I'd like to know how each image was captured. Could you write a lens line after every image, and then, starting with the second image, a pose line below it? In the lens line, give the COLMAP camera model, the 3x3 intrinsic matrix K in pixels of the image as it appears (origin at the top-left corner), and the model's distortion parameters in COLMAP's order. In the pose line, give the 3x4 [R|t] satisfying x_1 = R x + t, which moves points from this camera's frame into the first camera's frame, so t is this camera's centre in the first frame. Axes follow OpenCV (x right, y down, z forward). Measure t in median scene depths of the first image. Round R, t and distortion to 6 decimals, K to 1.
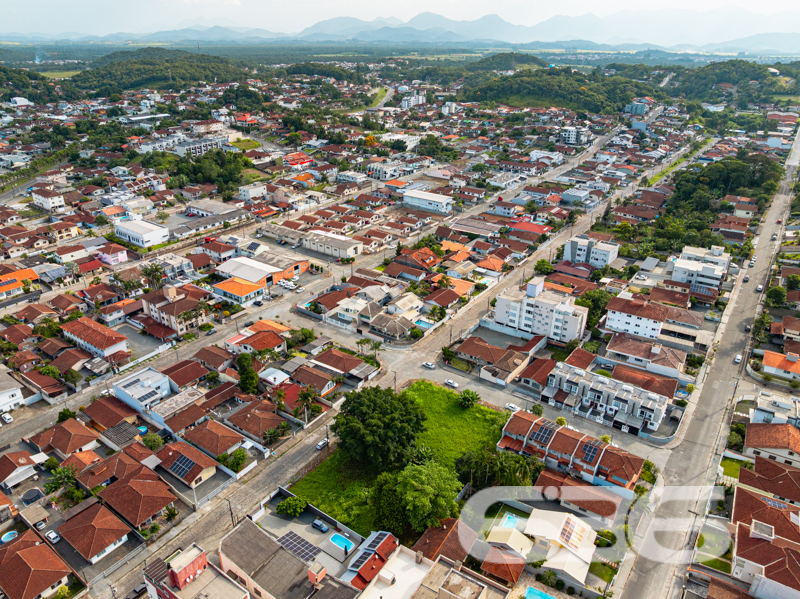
lens RADIAL K [[559.5, 0, 399.9], [0, 559.5, 296.8], [0, 0, 1]] dist [-0.032378, -0.000326]
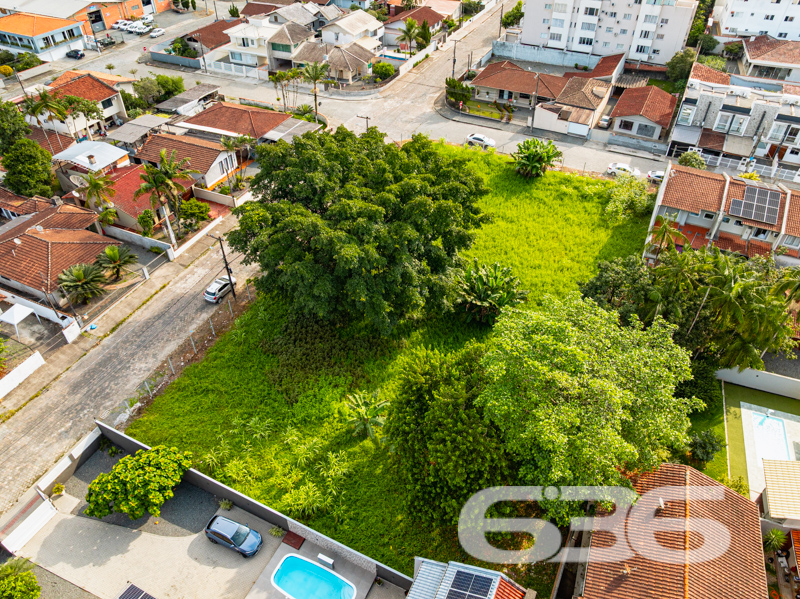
lens RADIAL K [[559.5, 0, 399.9], [0, 559.5, 296.8], [0, 0, 1]] dist [-0.032378, -0.000326]
pose [[0.985510, -0.116610, 0.123178, -0.055393], [0.078275, 0.956912, 0.279629, 0.151329], [-0.150478, -0.265936, 0.952174, 0.539520]]
